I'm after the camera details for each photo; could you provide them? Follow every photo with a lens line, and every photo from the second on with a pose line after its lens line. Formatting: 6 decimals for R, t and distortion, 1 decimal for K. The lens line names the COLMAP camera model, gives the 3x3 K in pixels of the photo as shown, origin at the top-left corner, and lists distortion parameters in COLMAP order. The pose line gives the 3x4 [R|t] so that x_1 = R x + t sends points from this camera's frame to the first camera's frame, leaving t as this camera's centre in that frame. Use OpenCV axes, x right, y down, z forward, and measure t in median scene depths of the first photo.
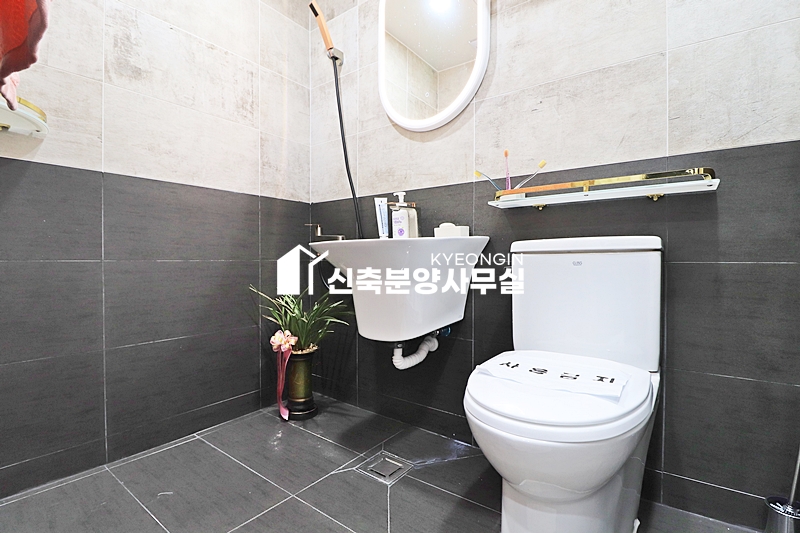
lens RADIAL K [[381.2, 0, 399.3], [0, 381.2, 260.7], [0, 0, 1]] dist [-0.004500, -0.008665]
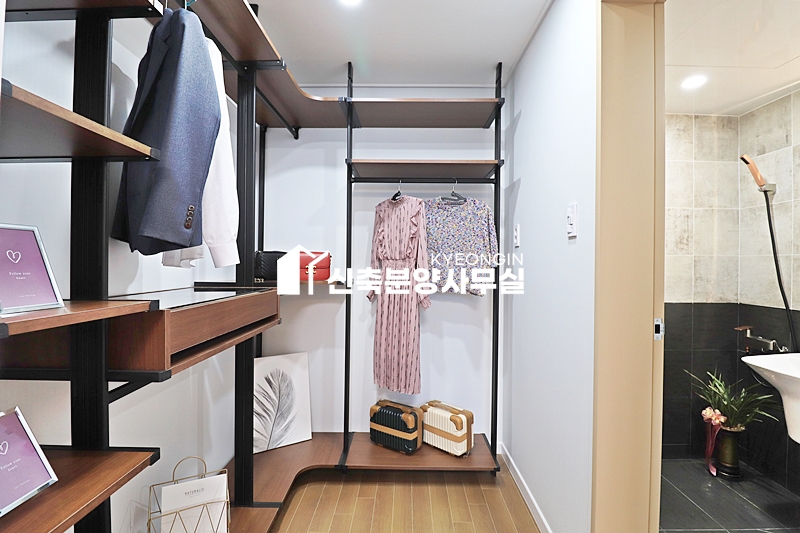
lens RADIAL K [[381.2, 0, 405.0], [0, 381.2, 261.2], [0, 0, 1]] dist [-0.004500, -0.008665]
pose [[0.601188, 0.003974, -0.799098, 0.099727], [-0.017727, 0.999808, -0.008365, -0.291727], [0.798911, 0.019194, 0.601143, -0.650767]]
